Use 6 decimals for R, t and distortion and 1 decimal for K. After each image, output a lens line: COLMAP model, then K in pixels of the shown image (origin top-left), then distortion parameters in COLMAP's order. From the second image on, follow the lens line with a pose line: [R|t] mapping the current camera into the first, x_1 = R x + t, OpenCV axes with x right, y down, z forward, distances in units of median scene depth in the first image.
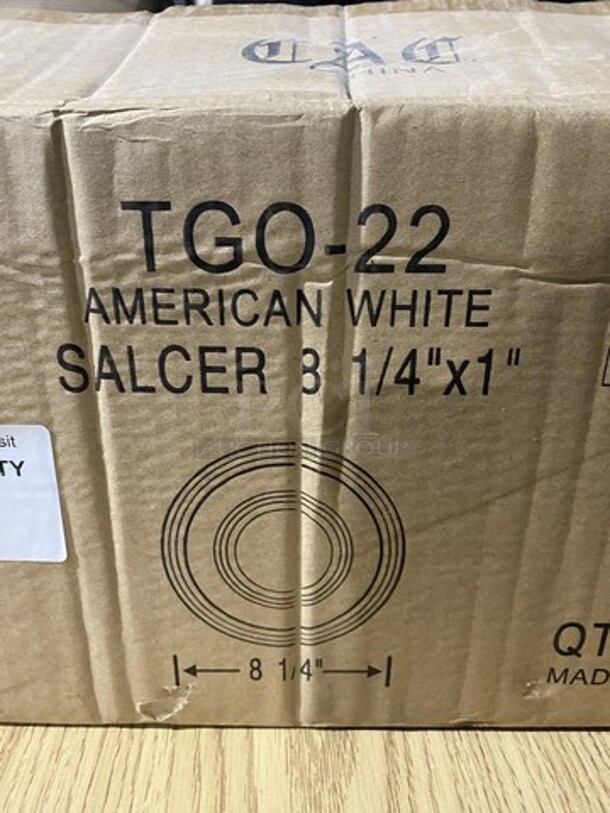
lens RADIAL K [[636.2, 0, 303.1], [0, 636.2, 405.9], [0, 0, 1]] dist [0.006650, -0.033928]
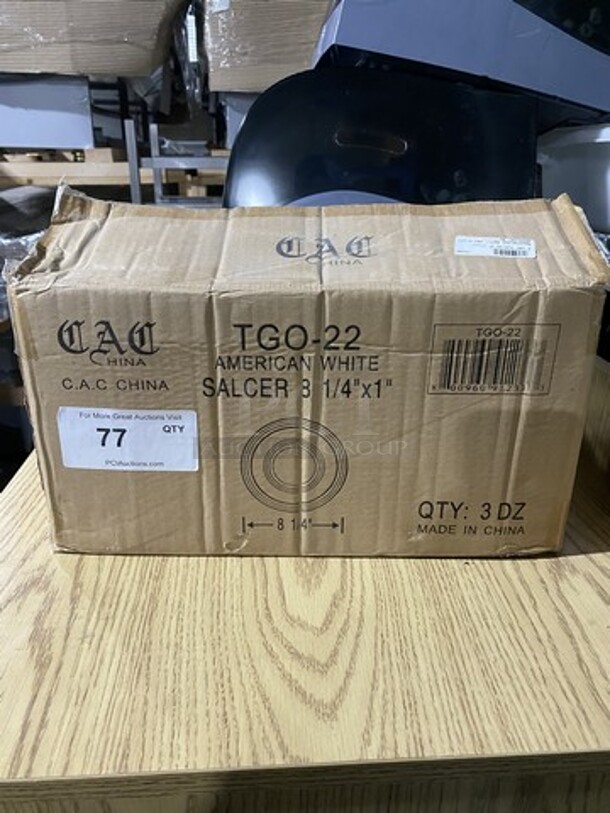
lens RADIAL K [[636.2, 0, 305.8], [0, 636.2, 405.7], [0, 0, 1]] dist [0.006650, -0.033928]
pose [[0.999920, -0.000750, 0.012604, -0.019698], [0.000550, 0.999874, 0.015881, -0.025647], [-0.012614, -0.015873, 0.999794, -1.379113]]
